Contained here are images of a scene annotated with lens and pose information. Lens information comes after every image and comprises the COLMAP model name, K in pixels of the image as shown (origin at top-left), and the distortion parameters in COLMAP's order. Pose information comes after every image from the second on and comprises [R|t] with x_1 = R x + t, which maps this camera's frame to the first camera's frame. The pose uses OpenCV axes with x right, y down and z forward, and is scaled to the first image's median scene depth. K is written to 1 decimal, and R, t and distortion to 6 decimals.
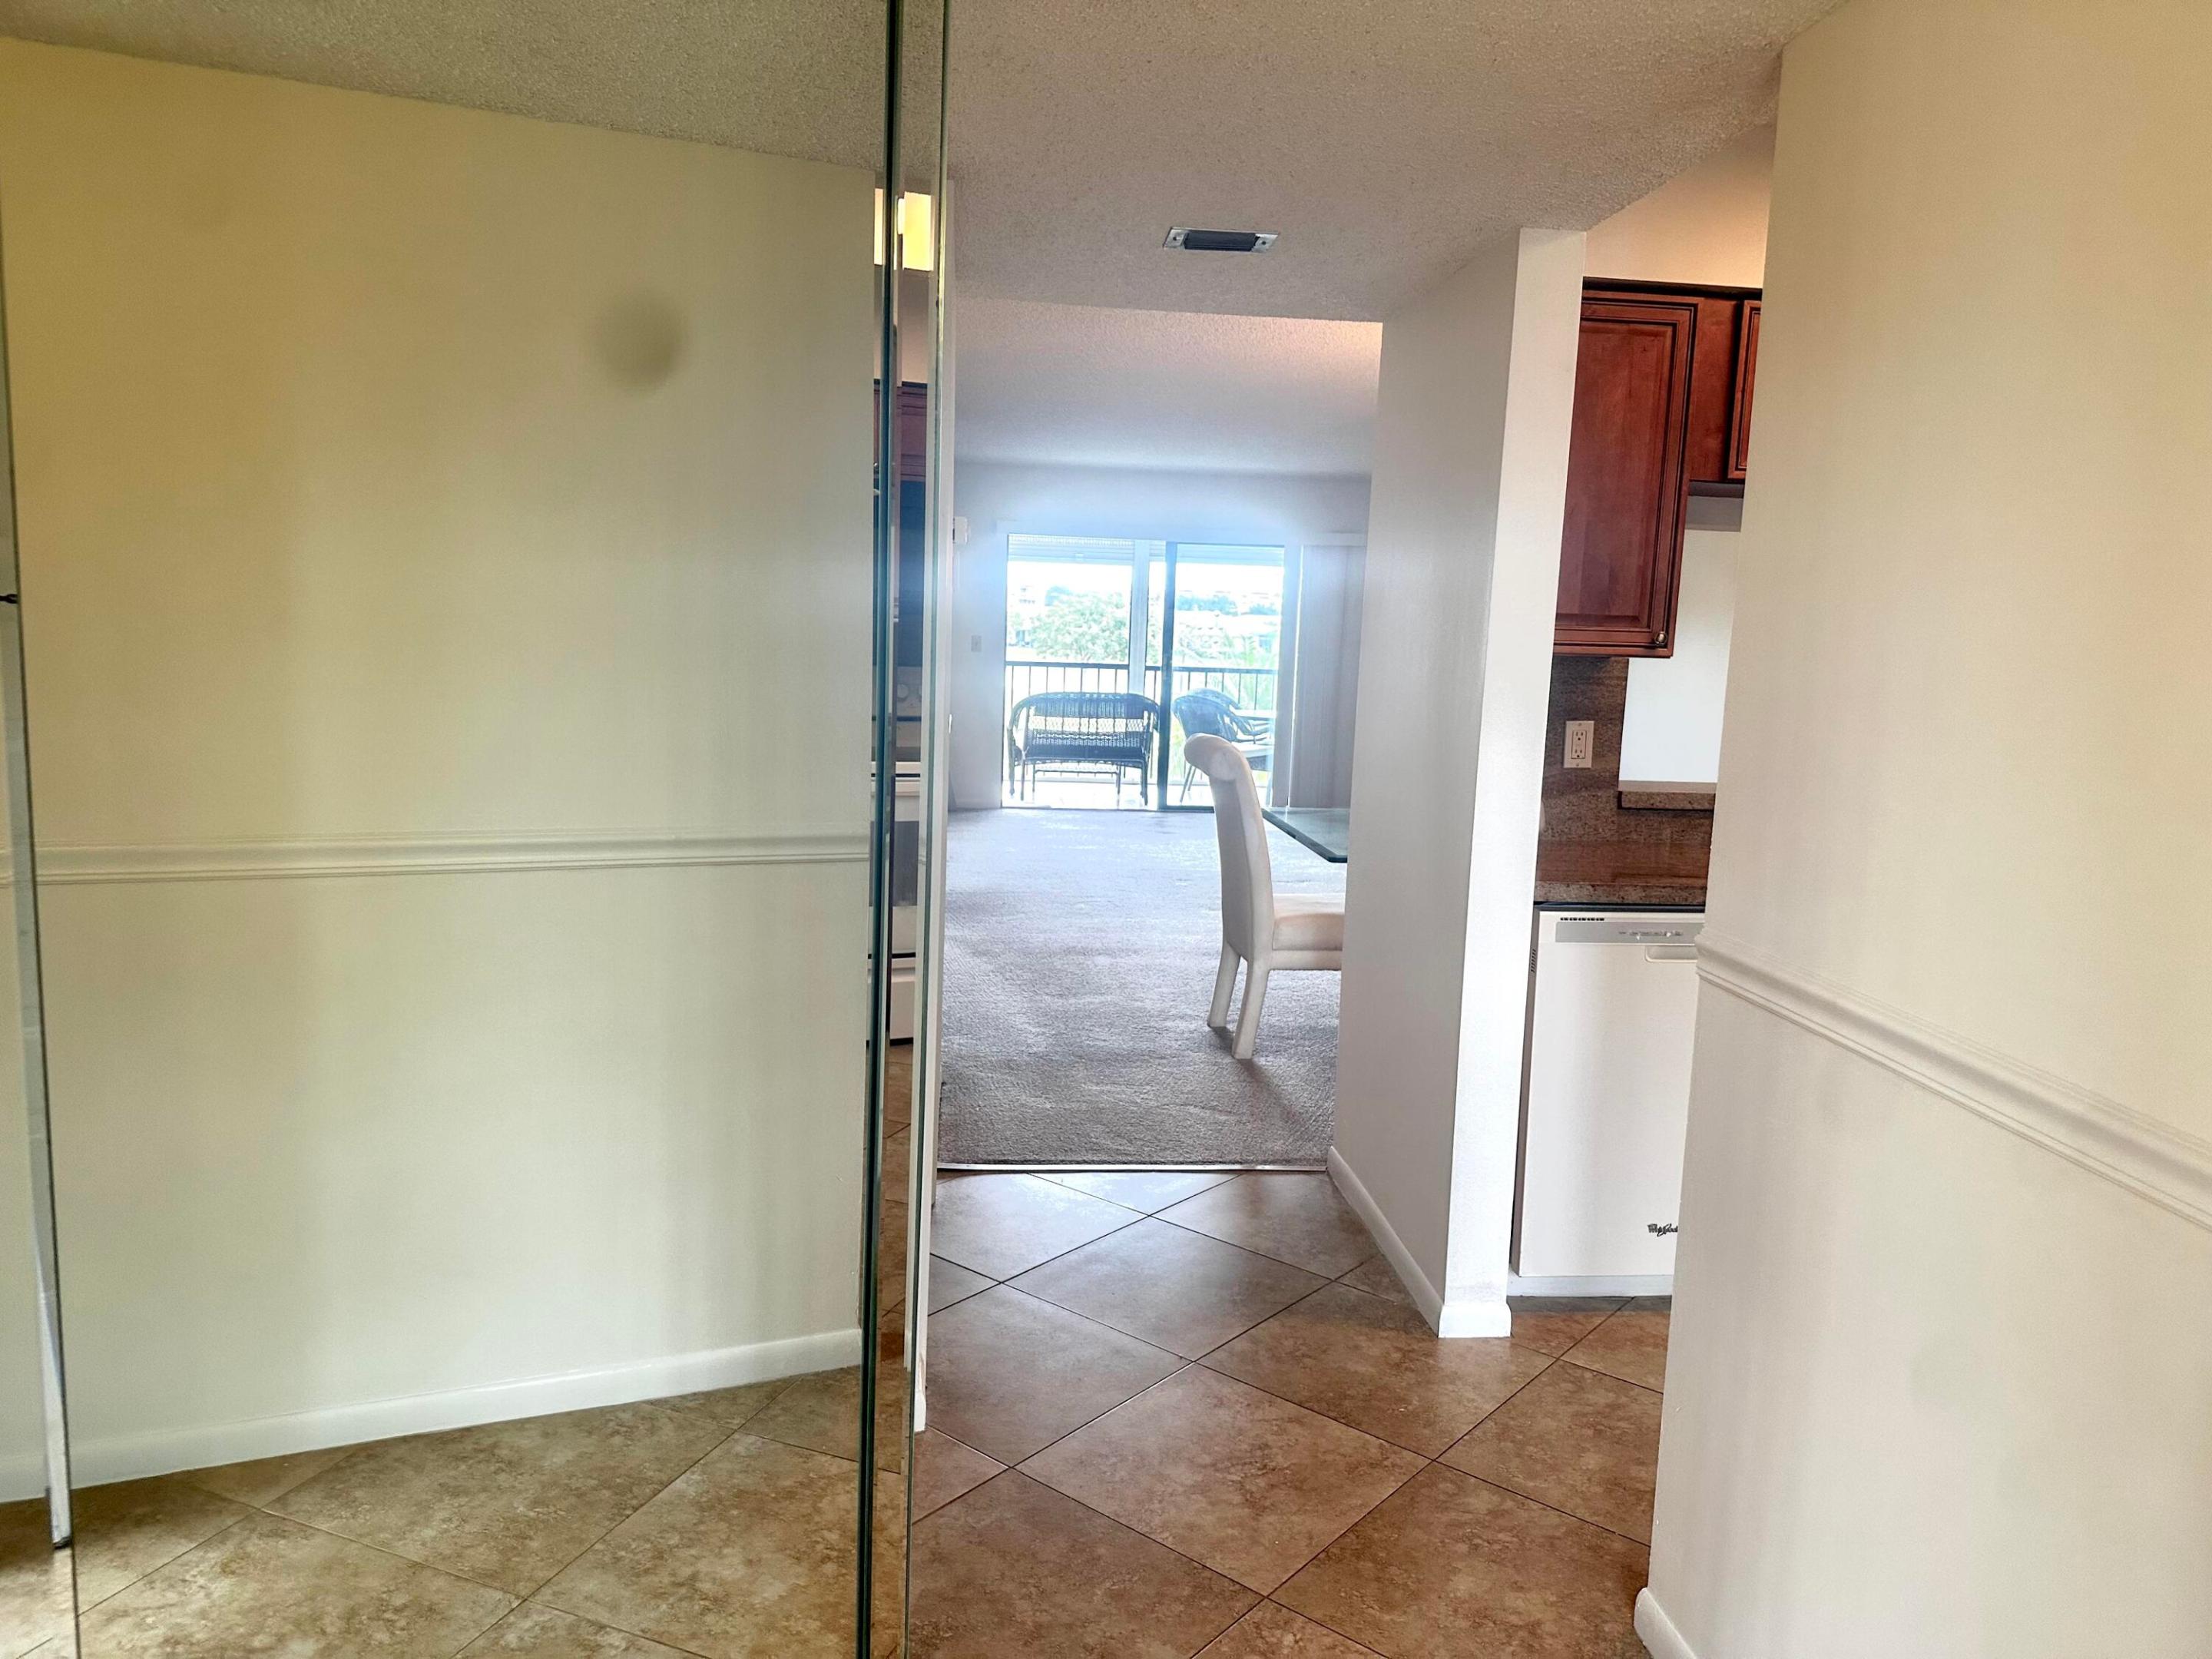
lens RADIAL K [[1541.1, 0, 1106.0], [0, 1541.1, 829.5], [0, 0, 1]] dist [-0.026462, -0.000028]
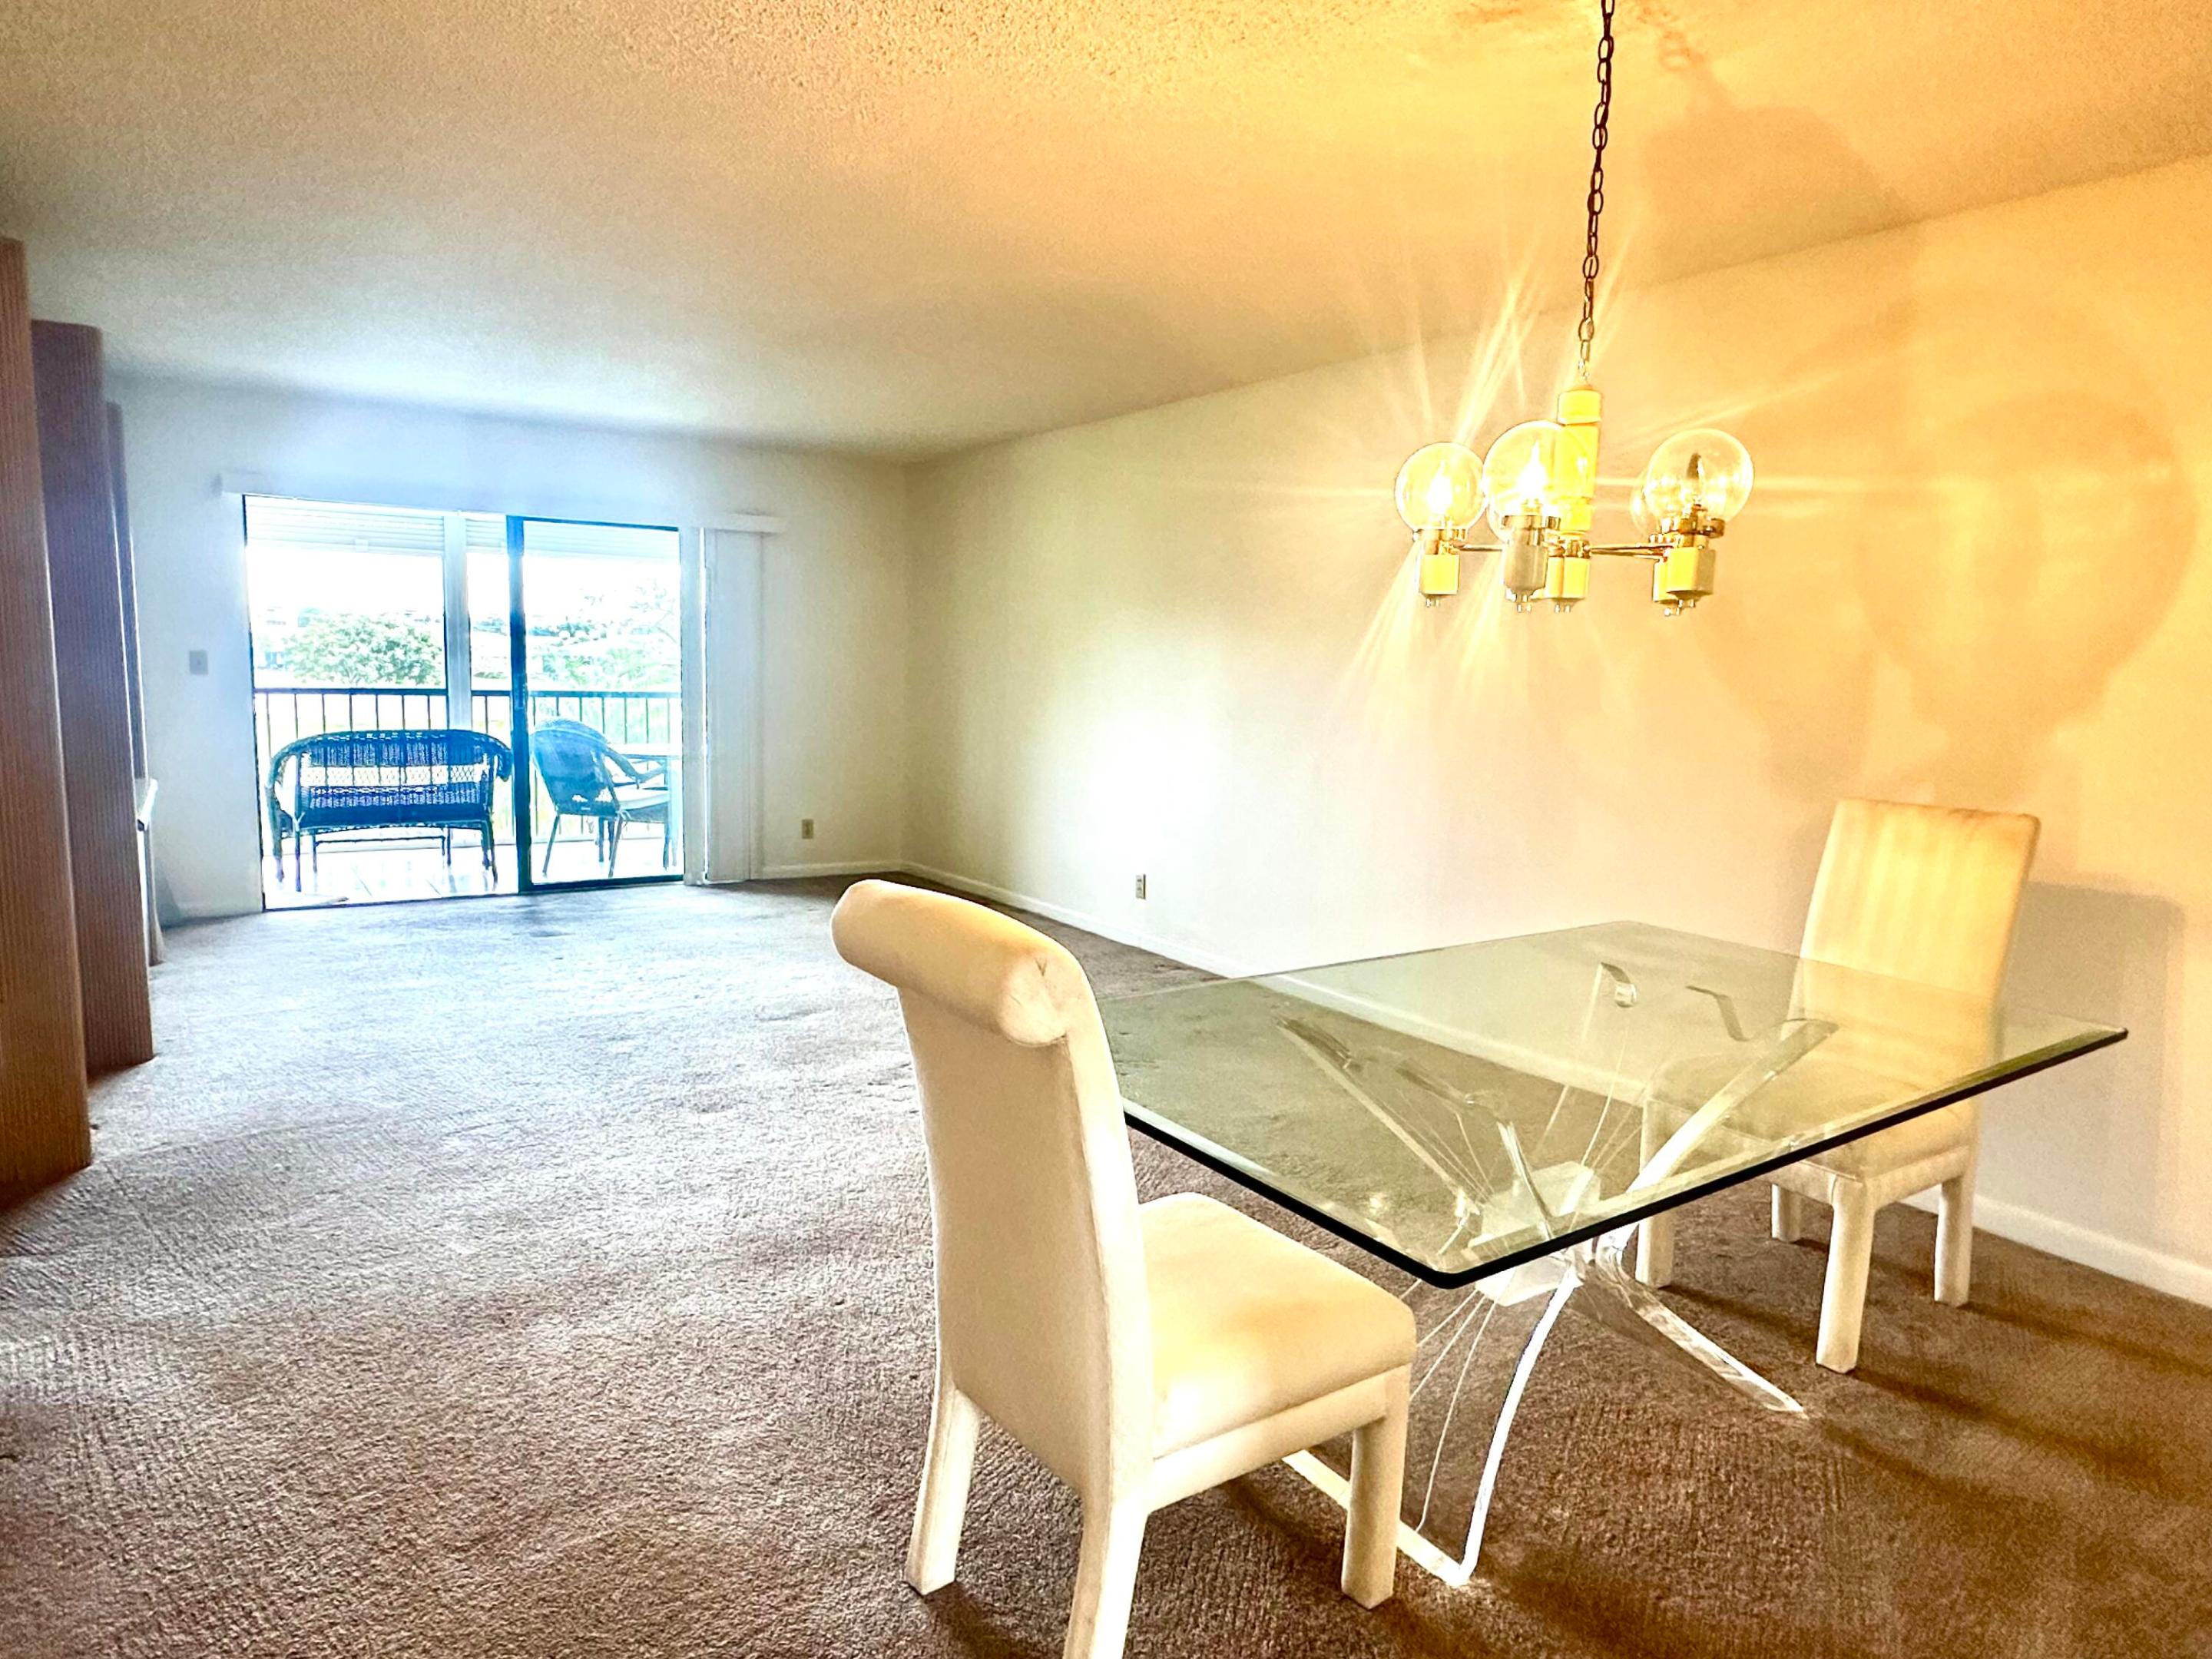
lens RADIAL K [[1360.6, 0, 1104.2], [0, 1360.6, 841.1], [0, 0, 1]] dist [-0.002407, 0.000779]
pose [[0.881936, -0.070054, 0.466134, -0.018325], [0.065147, 0.997520, 0.026655, -0.032479], [-0.466845, 0.006859, 0.884313, 0.289040]]
